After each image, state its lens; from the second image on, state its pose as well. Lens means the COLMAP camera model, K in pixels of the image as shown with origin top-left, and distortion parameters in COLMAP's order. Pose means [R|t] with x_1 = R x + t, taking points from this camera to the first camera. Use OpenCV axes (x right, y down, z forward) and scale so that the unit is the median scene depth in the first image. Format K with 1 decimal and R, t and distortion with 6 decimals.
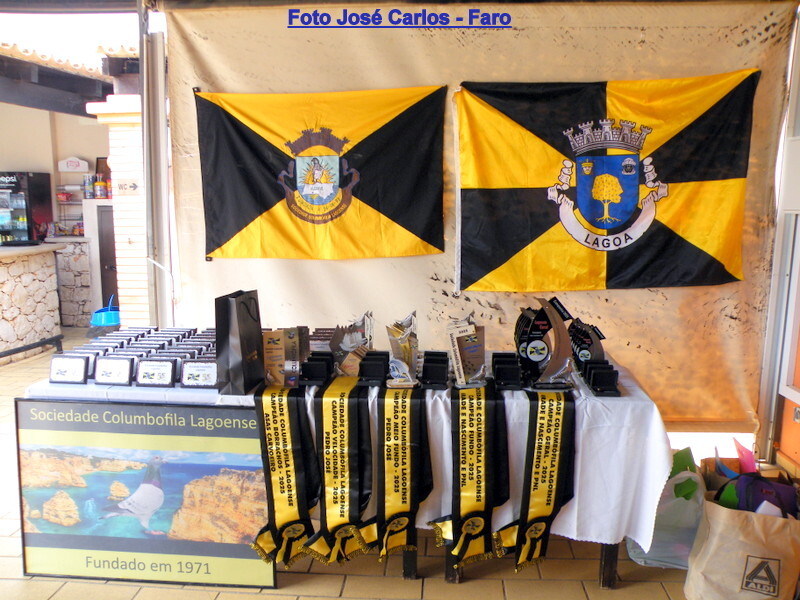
lens RADIAL K [[654.1, 0, 401.1], [0, 654.1, 301.7], [0, 0, 1]] dist [-0.073876, 0.018115]
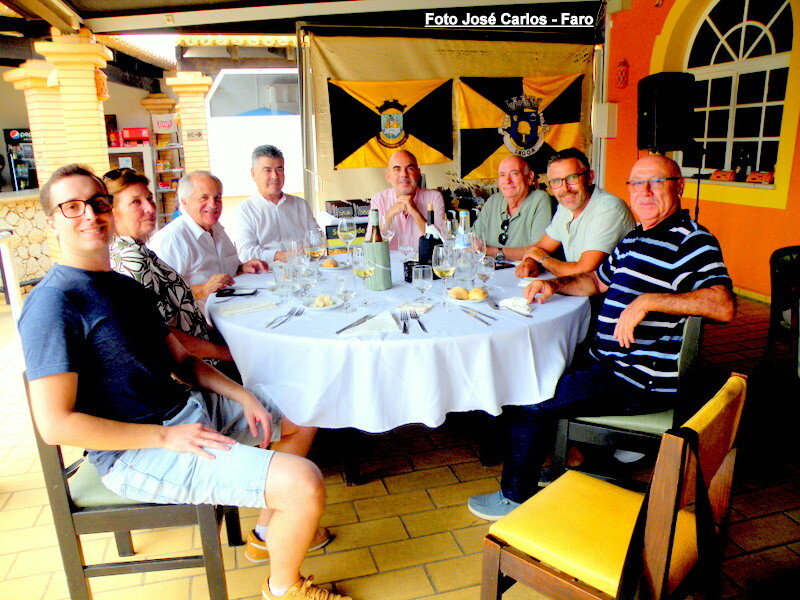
lens RADIAL K [[612.8, 0, 402.1], [0, 612.8, 299.3], [0, 0, 1]] dist [-0.074898, -0.005700]
pose [[0.946467, -0.106263, 0.304809, -0.734396], [0.078179, 0.991610, 0.102940, 0.150742], [-0.313191, -0.073600, 0.946834, -0.821262]]
